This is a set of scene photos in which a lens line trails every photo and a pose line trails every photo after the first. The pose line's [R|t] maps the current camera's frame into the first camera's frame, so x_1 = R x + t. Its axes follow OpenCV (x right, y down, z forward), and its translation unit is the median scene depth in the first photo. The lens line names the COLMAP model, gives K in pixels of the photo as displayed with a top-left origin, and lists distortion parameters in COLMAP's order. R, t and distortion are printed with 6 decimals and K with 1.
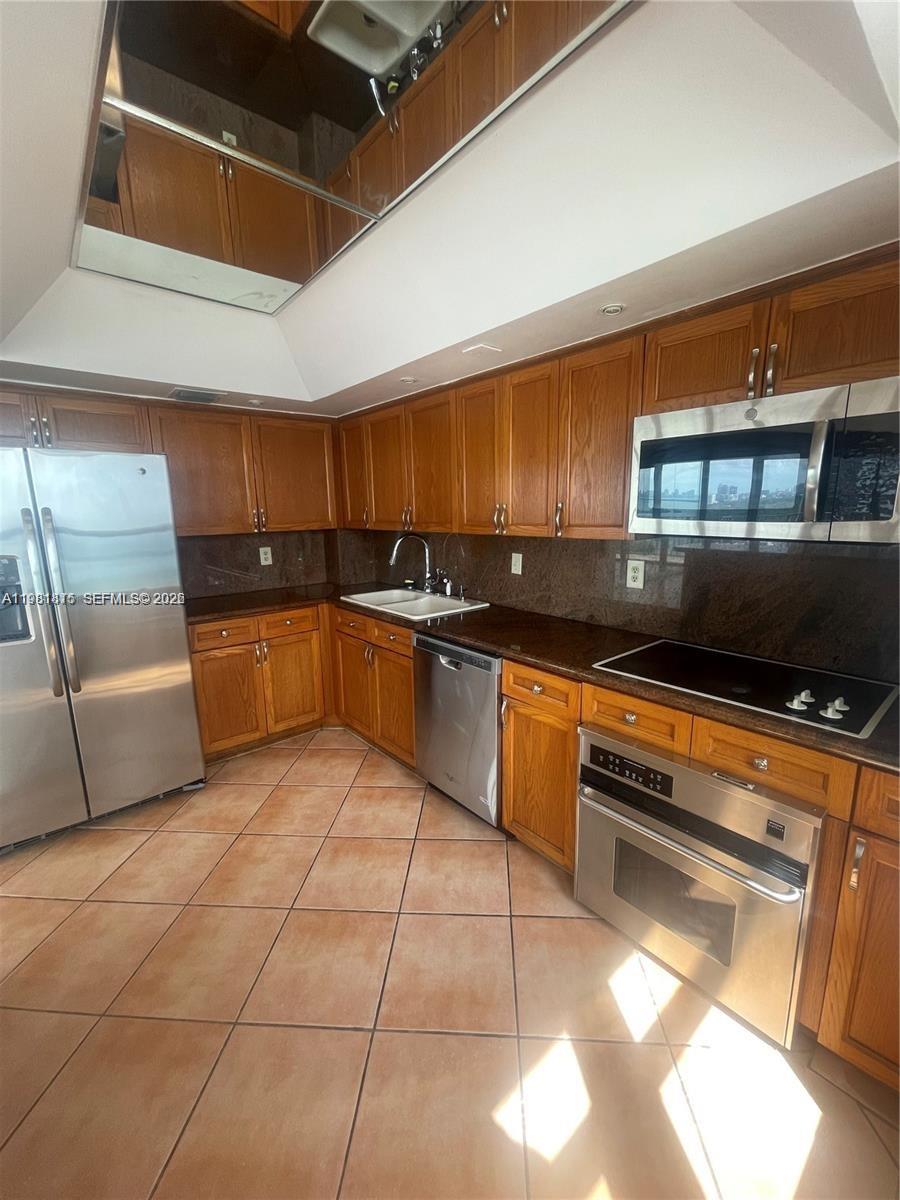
lens RADIAL K [[486.9, 0, 450.0], [0, 486.9, 600.0], [0, 0, 1]] dist [-0.009804, -0.000354]
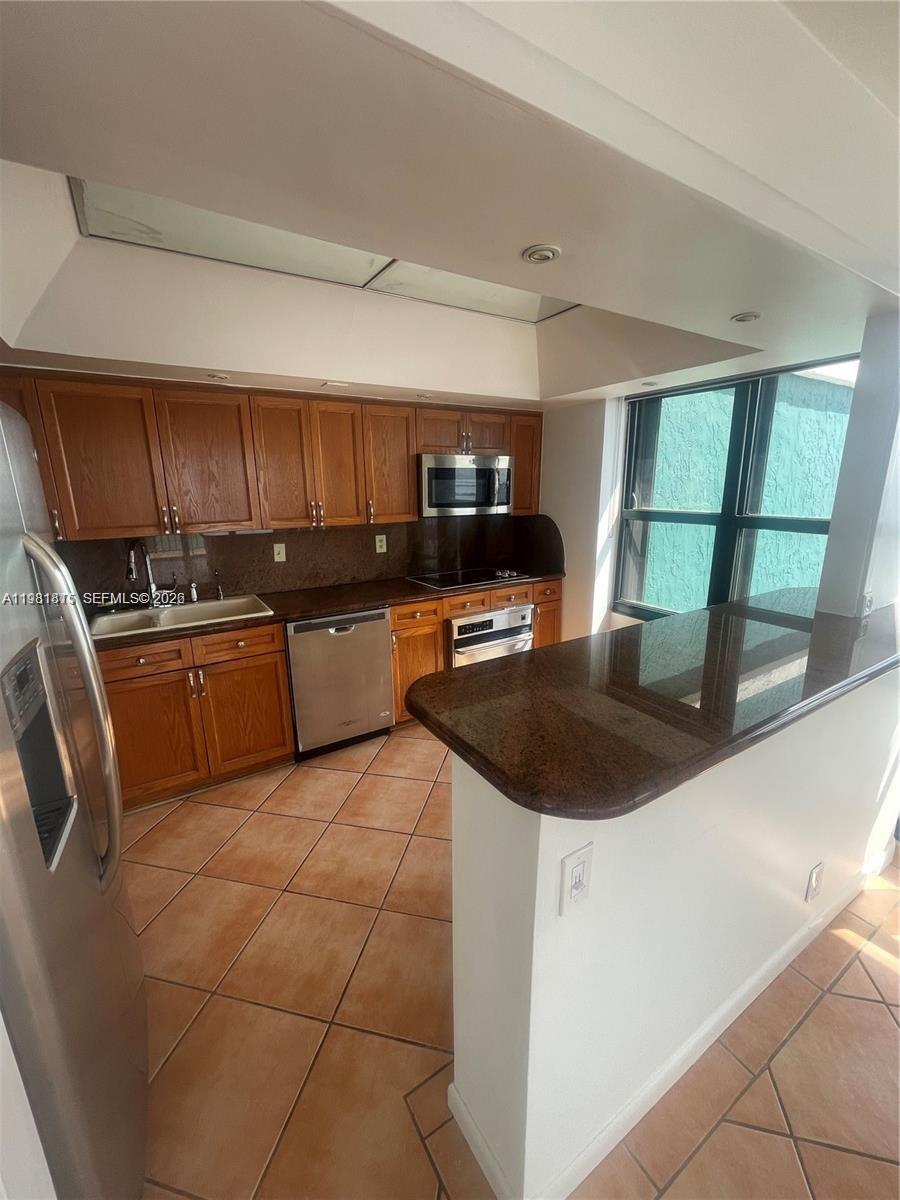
lens RADIAL K [[486.9, 0, 450.0], [0, 486.9, 600.0], [0, 0, 1]] dist [-0.009804, -0.000354]
pose [[0.146814, -0.212944, 0.965971, -1.188837], [0.195235, 0.963581, 0.182744, -0.123065], [-0.969706, 0.161762, 0.183041, 0.505933]]
